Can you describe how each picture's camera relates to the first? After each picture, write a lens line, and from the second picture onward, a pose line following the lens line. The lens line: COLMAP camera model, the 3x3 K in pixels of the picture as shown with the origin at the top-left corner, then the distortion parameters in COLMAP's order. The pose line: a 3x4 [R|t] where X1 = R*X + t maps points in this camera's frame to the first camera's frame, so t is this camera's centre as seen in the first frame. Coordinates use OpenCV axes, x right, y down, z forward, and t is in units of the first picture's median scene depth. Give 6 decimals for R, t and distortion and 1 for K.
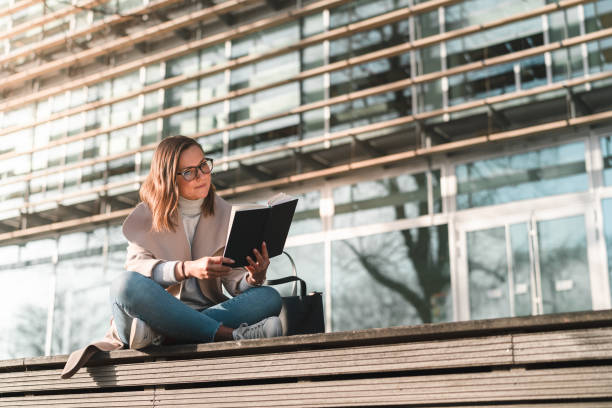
lens RADIAL K [[944.7, 0, 306.0], [0, 944.7, 204.0], [0, 0, 1]] dist [0.003075, 0.068826]
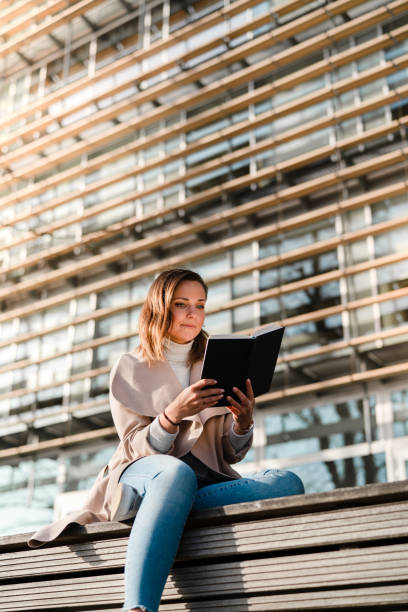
lens RADIAL K [[891.6, 0, 204.0], [0, 891.6, 306.0], [0, 0, 1]] dist [-0.003583, 0.022080]
pose [[0.999982, -0.001388, -0.005889, -0.028299], [0.000348, 0.984913, -0.173052, 0.028888], [0.006040, 0.173046, 0.984895, 0.061077]]
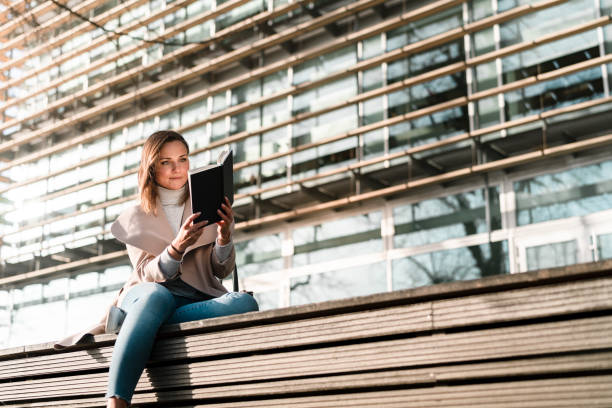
lens RADIAL K [[944.7, 0, 306.0], [0, 944.7, 204.0], [0, 0, 1]] dist [0.003075, 0.068826]
pose [[0.994067, -0.023658, -0.106168, 0.041597], [0.019790, 0.999107, -0.037343, 0.014297], [0.106957, 0.035021, 0.993647, -0.013094]]
